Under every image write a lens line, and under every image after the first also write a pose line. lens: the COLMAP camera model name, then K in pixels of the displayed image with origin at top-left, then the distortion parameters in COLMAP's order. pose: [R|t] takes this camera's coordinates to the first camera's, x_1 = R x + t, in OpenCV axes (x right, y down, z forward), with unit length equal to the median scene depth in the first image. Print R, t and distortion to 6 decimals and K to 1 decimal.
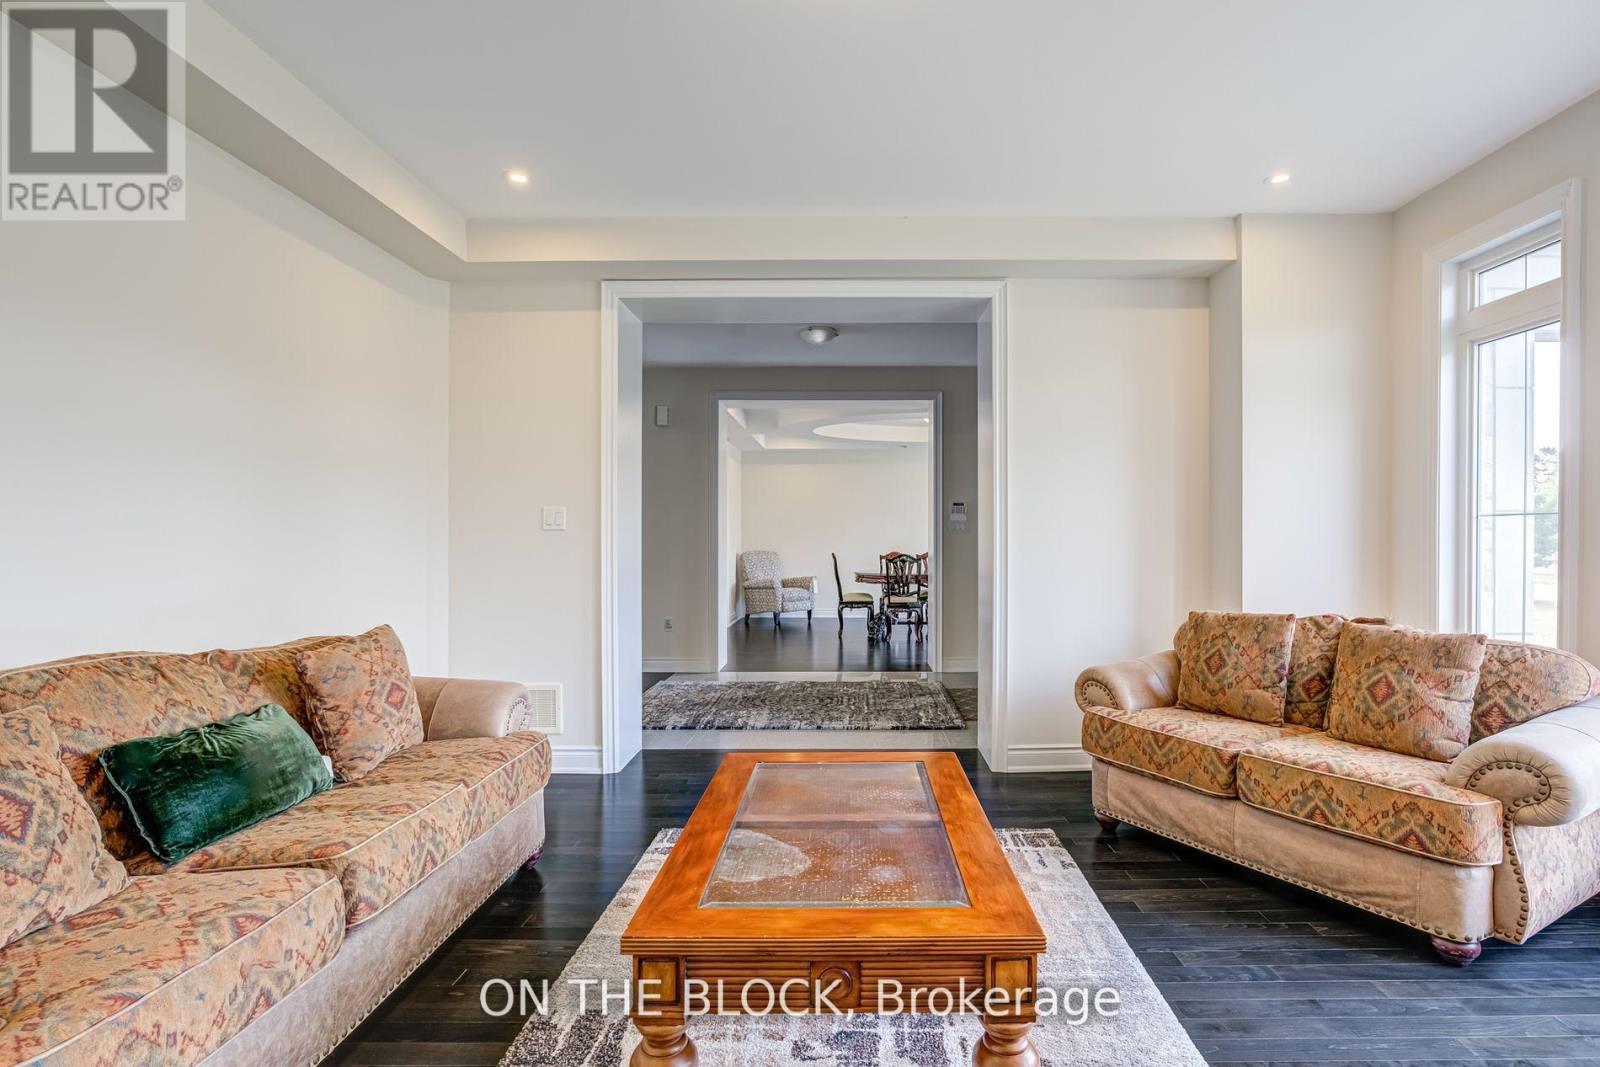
lens RADIAL K [[817.5, 0, 795.8], [0, 817.5, 535.0], [0, 0, 1]] dist [0.000295, 0.001851]
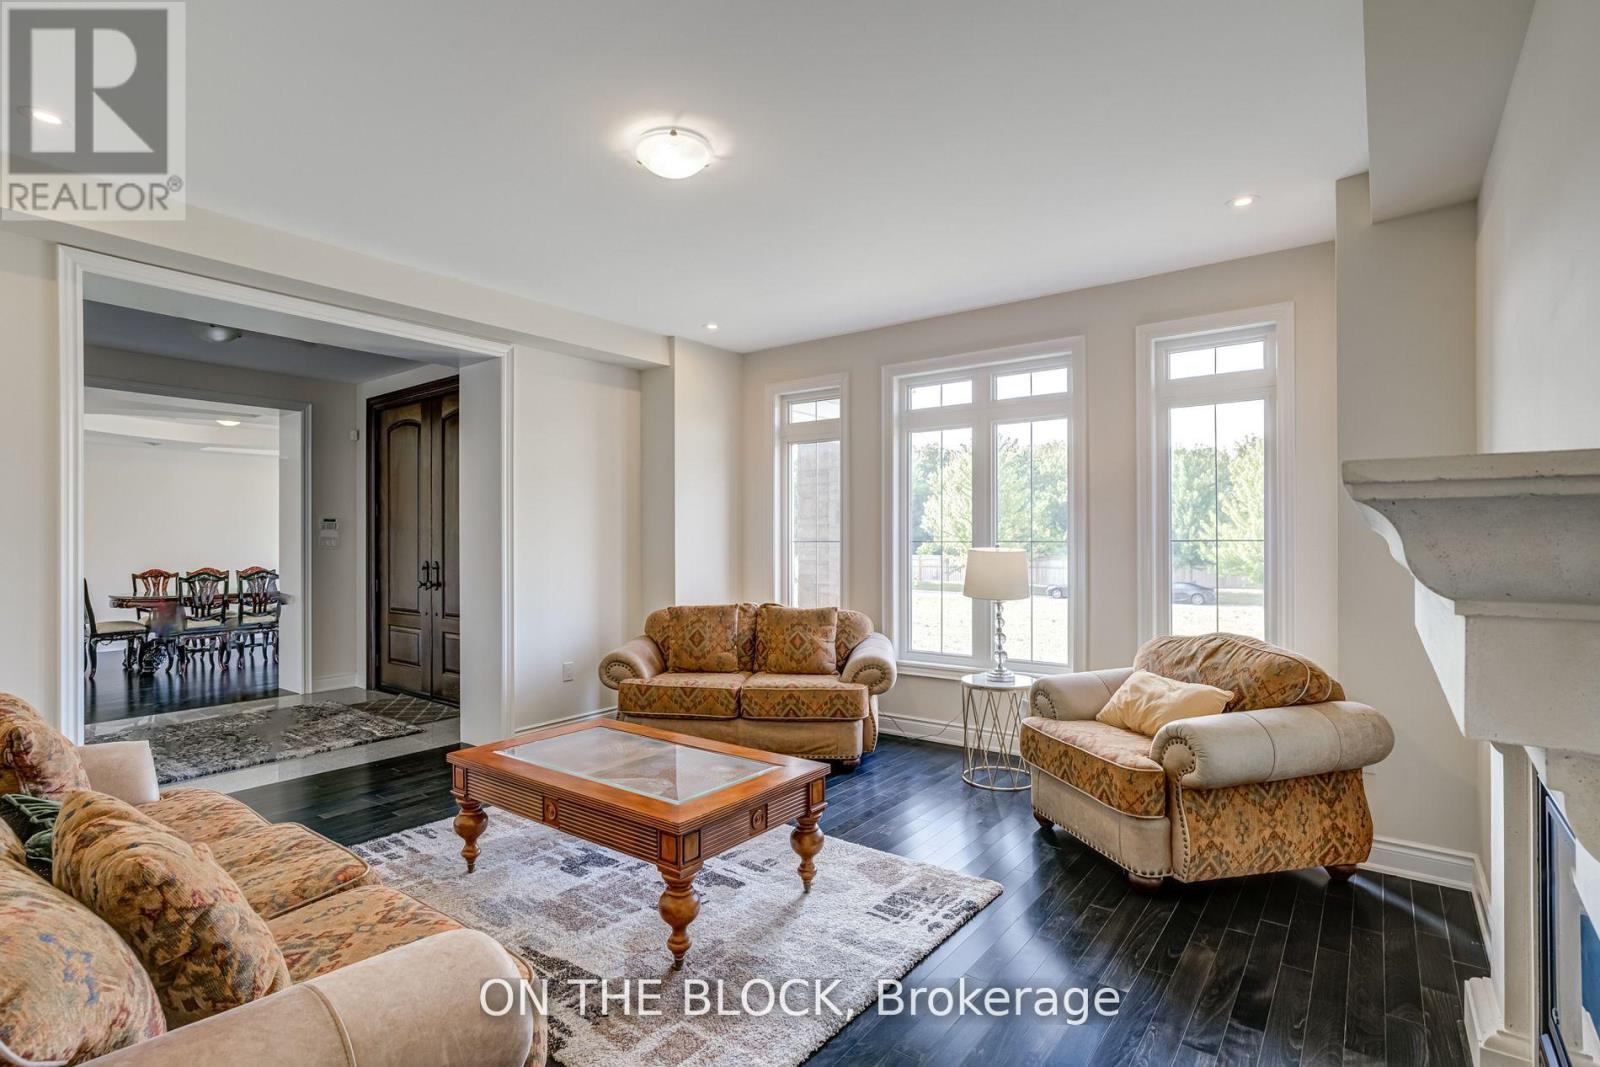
lens RADIAL K [[760.0, 0, 799.1], [0, 760.0, 543.0], [0, 0, 1]] dist [-0.008979, 0.006496]
pose [[0.626924, -0.003620, 0.779072, -0.491687], [0.005331, 0.999986, 0.000357, -0.023780], [-0.779062, 0.003929, 0.626935, -0.045498]]
